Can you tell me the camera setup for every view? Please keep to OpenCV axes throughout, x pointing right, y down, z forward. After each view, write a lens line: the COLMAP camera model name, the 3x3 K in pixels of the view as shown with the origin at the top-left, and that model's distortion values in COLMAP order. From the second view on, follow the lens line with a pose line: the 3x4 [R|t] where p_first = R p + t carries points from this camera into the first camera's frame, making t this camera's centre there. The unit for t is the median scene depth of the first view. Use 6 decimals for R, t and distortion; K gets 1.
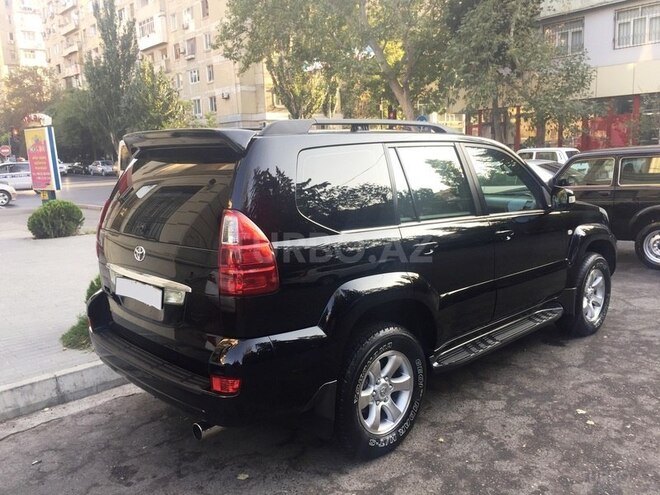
lens RADIAL K [[563.5, 0, 332.2], [0, 563.5, 247.9], [0, 0, 1]] dist [0.085433, -0.108323]
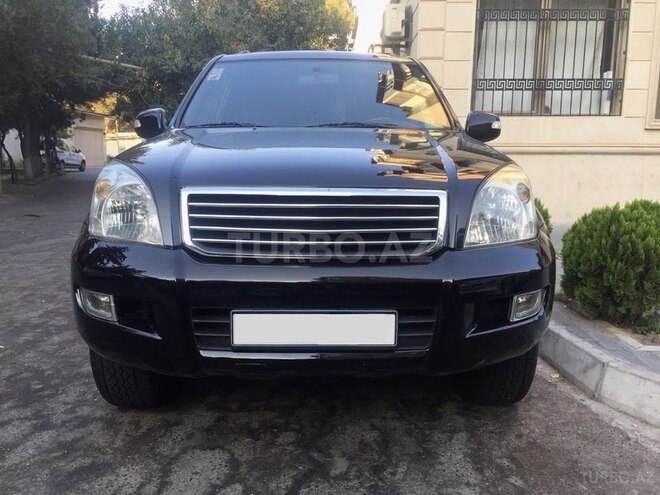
lens RADIAL K [[563.5, 0, 330.7], [0, 563.5, 247.6], [0, 0, 1]] dist [0.085433, -0.108323]
pose [[-0.676398, 0.149337, -0.721238, 0.764014], [-0.110282, 0.947656, 0.299644, -0.174626], [0.728233, 0.282218, -0.624523, 1.589477]]
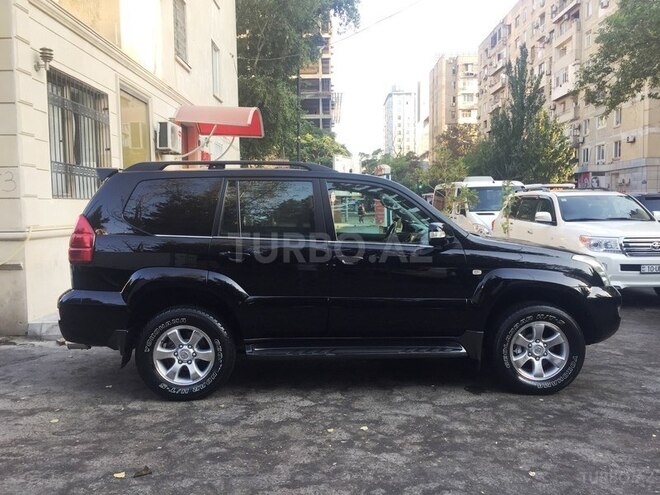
lens RADIAL K [[563.5, 0, 329.5], [0, 563.5, 245.3], [0, 0, 1]] dist [0.085433, -0.108323]
pose [[0.745151, 0.074327, -0.662741, 0.869914], [-0.131551, 0.990626, -0.036810, -0.004526], [0.653792, 0.114613, 0.747944, 0.114942]]
